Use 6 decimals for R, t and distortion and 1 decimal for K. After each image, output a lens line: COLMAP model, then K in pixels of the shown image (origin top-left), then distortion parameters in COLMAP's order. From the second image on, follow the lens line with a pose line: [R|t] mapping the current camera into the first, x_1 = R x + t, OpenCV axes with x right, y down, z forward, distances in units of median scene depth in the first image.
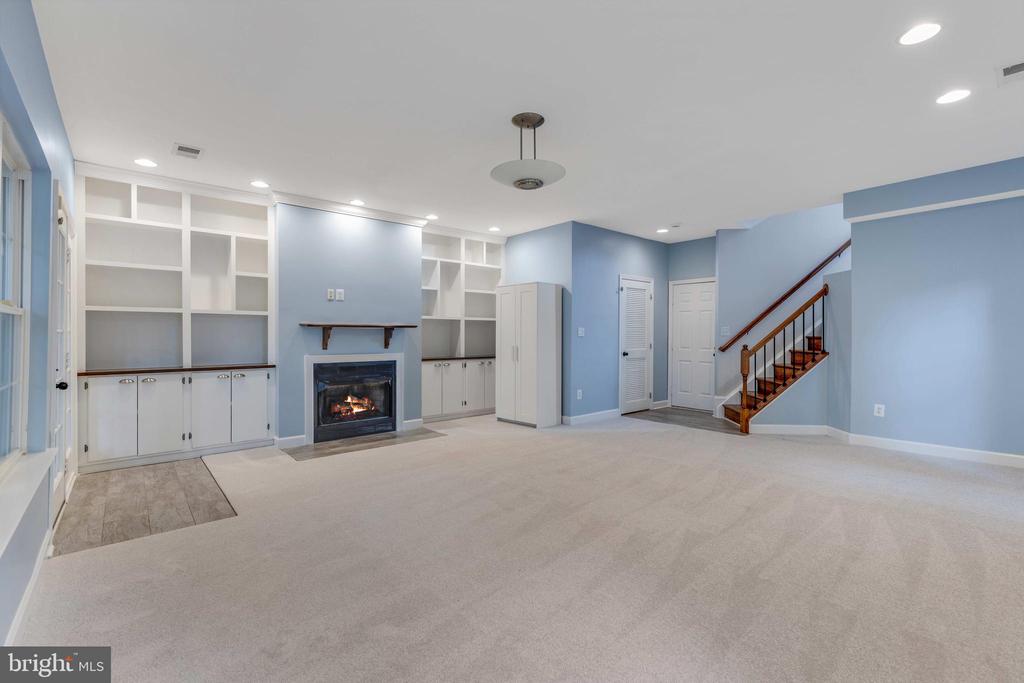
lens RADIAL K [[458.2, 0, 512.9], [0, 458.2, 334.8], [0, 0, 1]] dist [0.015372, -0.001491]
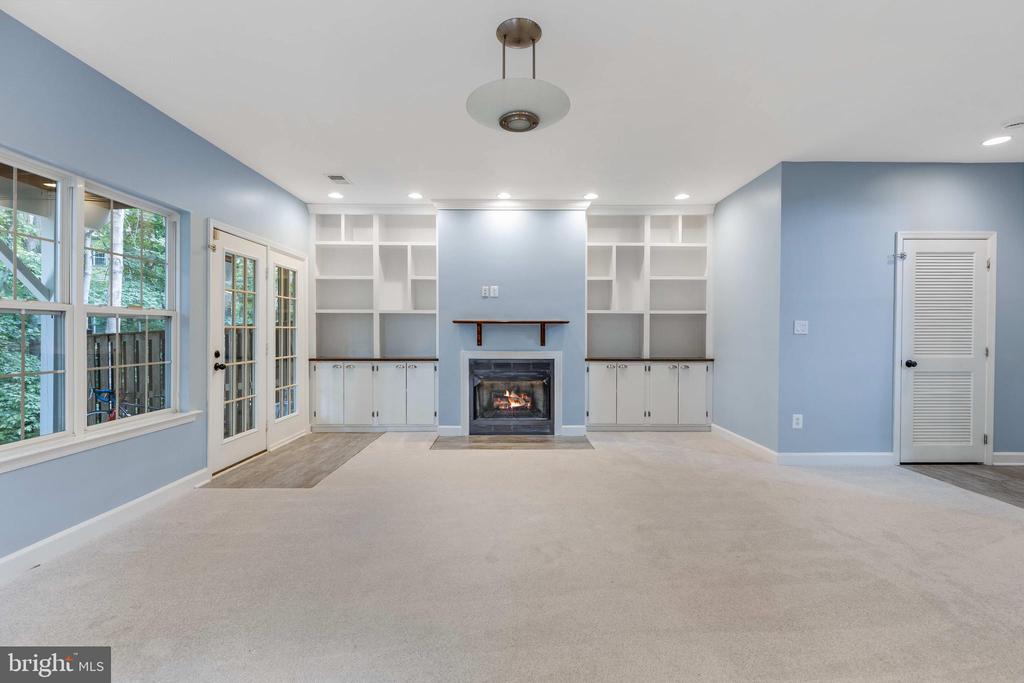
lens RADIAL K [[458.2, 0, 513.7], [0, 458.2, 337.4], [0, 0, 1]] dist [0.015372, -0.001491]
pose [[0.767645, 0.008318, -0.640822, 0.300564], [-0.003089, 0.999952, 0.009278, 0.003901], [0.640868, -0.005143, 0.767634, 0.261014]]
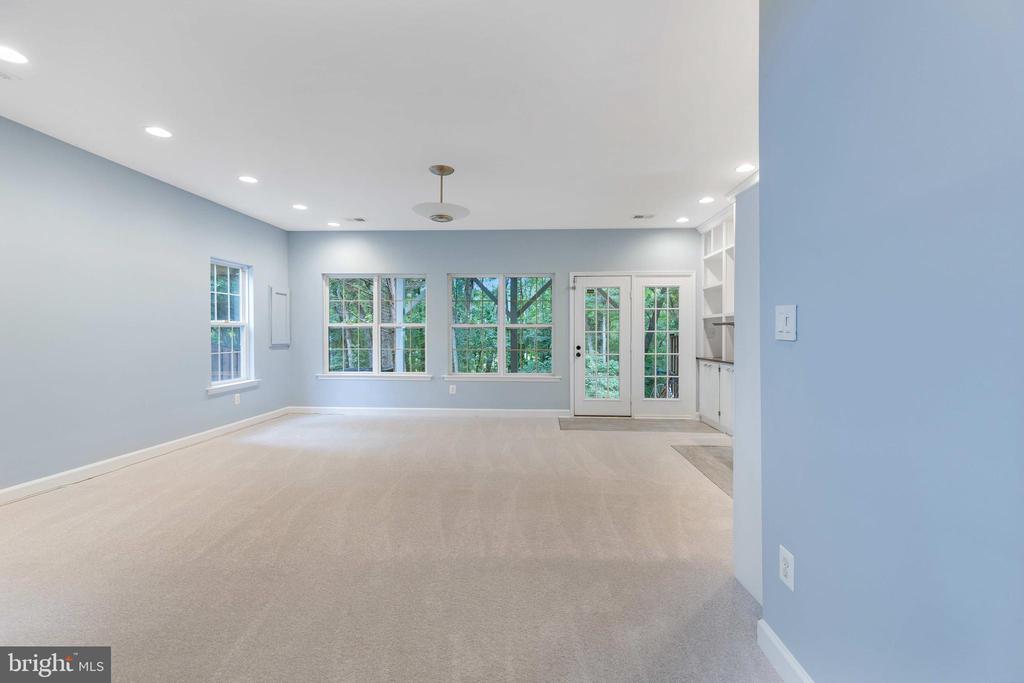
lens RADIAL K [[458.2, 0, 520.8], [0, 458.2, 340.8], [0, 0, 1]] dist [0.015372, -0.001491]
pose [[-0.681517, 0.010794, -0.731723, 0.509186], [-0.001039, 0.999876, 0.015718, 0.000030], [0.731801, 0.011473, -0.681421, 1.252793]]
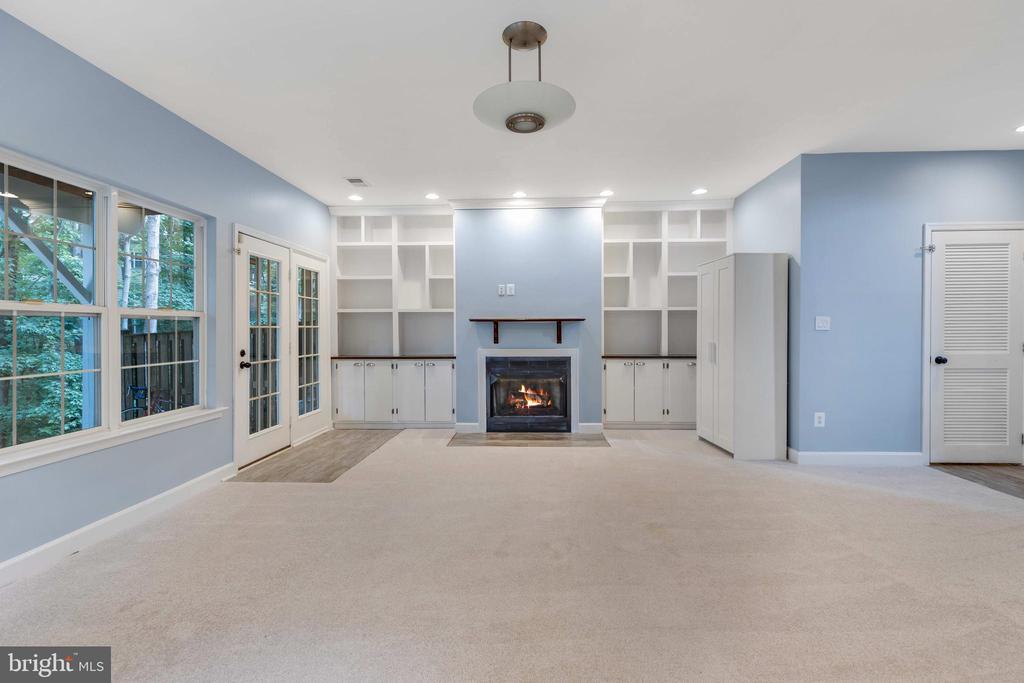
lens RADIAL K [[458.2, 0, 514.0], [0, 458.2, 334.6], [0, 0, 1]] dist [0.015372, -0.001491]
pose [[0.734745, 0.003711, -0.678334, 0.316114], [0.003215, 0.999955, 0.008954, 0.002861], [0.678336, -0.008760, 0.734699, 0.266260]]
